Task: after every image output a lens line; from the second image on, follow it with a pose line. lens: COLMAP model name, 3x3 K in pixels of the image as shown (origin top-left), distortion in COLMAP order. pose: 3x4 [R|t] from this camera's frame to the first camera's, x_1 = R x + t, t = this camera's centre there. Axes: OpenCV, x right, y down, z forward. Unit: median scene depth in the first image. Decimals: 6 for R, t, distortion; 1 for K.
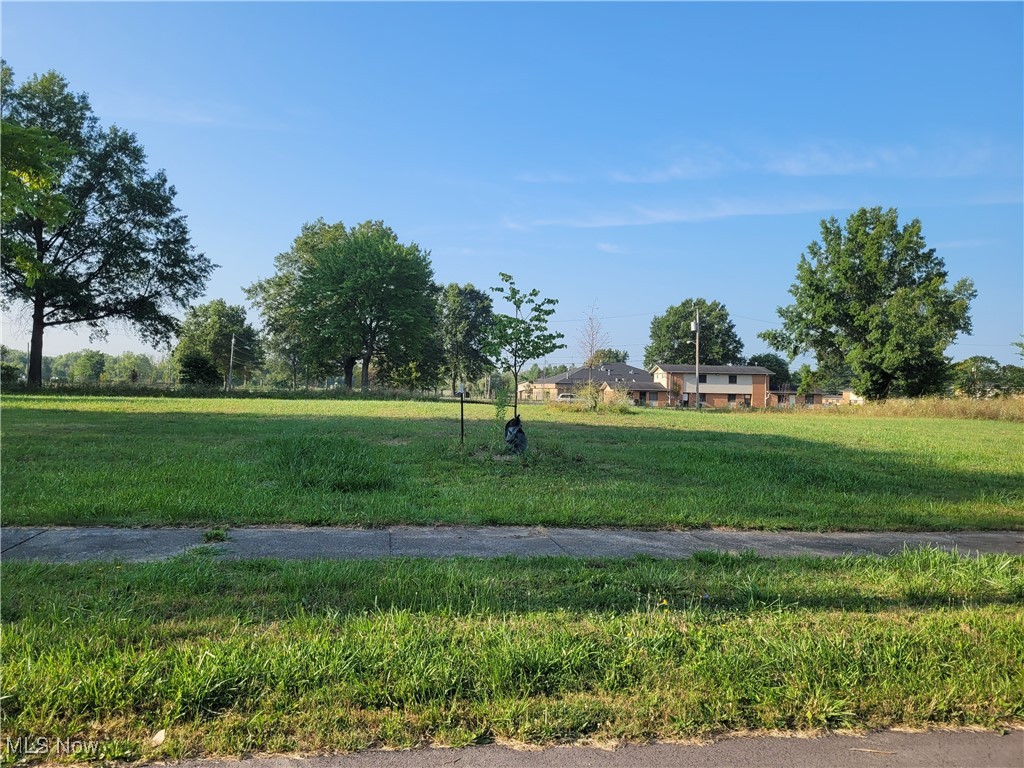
lens RADIAL K [[782.3, 0, 512.0], [0, 782.3, 384.0], [0, 0, 1]] dist [0.002854, -0.004602]
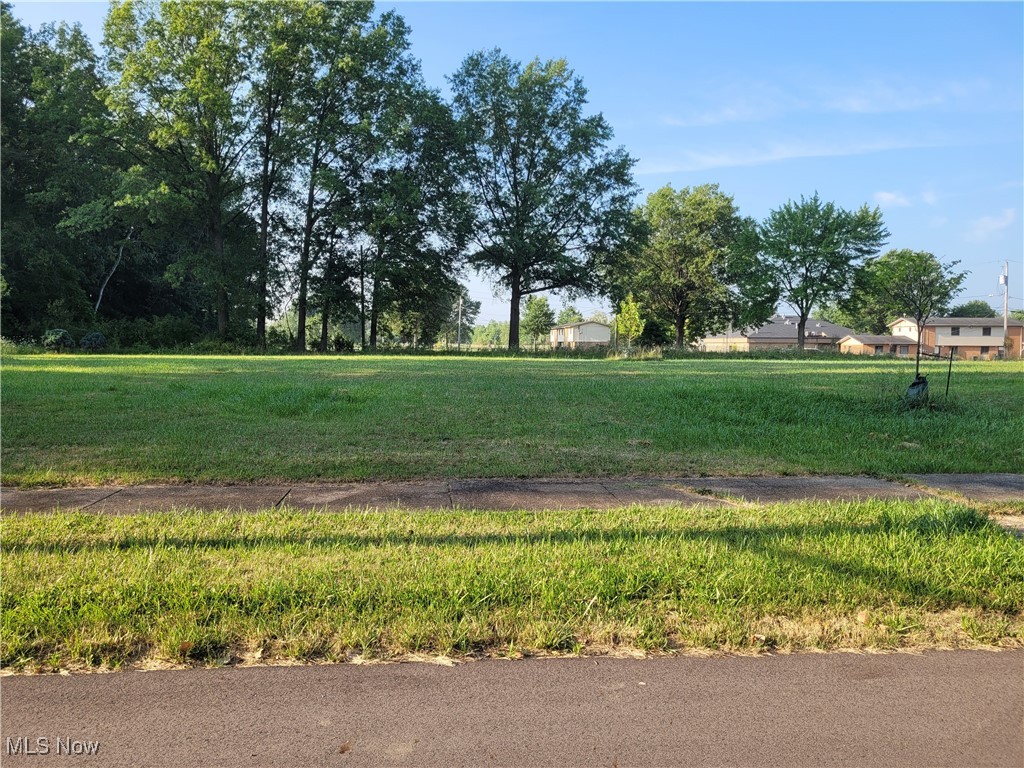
lens RADIAL K [[772.1, 0, 512.0], [0, 772.1, 384.0], [0, 0, 1]] dist [-0.003477, -0.026433]
pose [[0.995215, -0.012422, -0.096914, -0.226196], [0.018000, 0.998218, 0.056896, -0.005608], [0.096035, -0.058368, 0.993665, -0.035926]]
